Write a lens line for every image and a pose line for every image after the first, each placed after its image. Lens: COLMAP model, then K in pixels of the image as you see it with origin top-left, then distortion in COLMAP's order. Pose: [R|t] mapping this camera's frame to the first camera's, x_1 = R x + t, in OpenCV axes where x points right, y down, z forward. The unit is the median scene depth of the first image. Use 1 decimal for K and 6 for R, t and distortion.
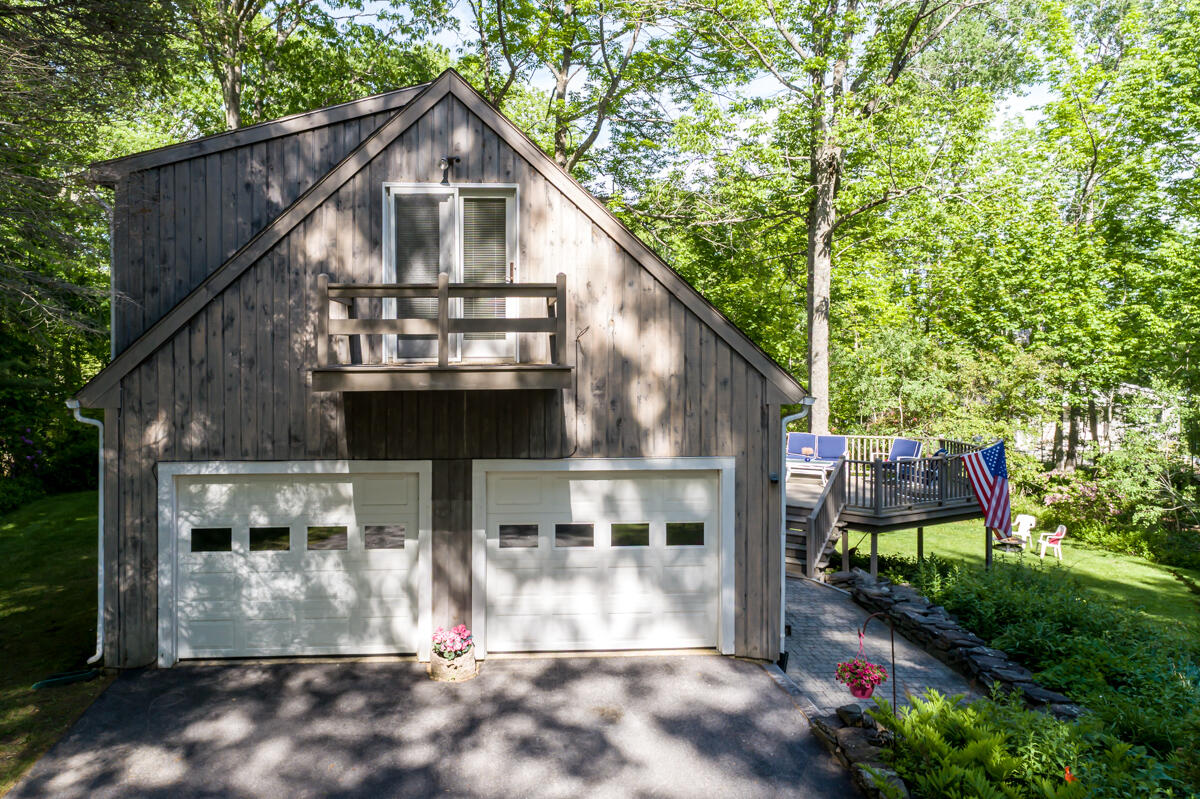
lens RADIAL K [[811.1, 0, 600.0], [0, 811.1, 399.5], [0, 0, 1]] dist [-0.001992, 0.010372]
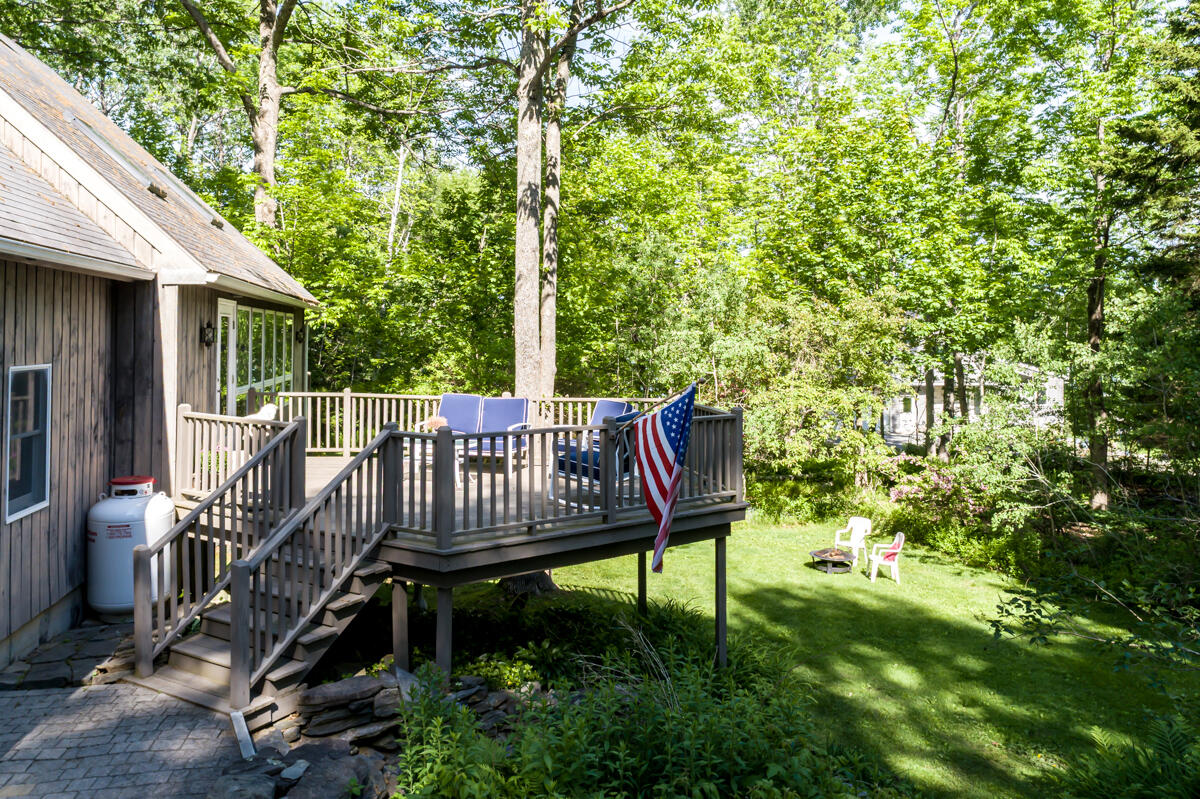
lens RADIAL K [[903.8, 0, 600.6], [0, 903.8, 349.4], [0, 0, 1]] dist [-0.003766, 0.000427]
pose [[0.989614, 0.002982, 0.143722, 0.163782], [0.002572, 0.999257, -0.038443, 0.021966], [-0.143729, 0.038413, 0.988871, 0.214299]]
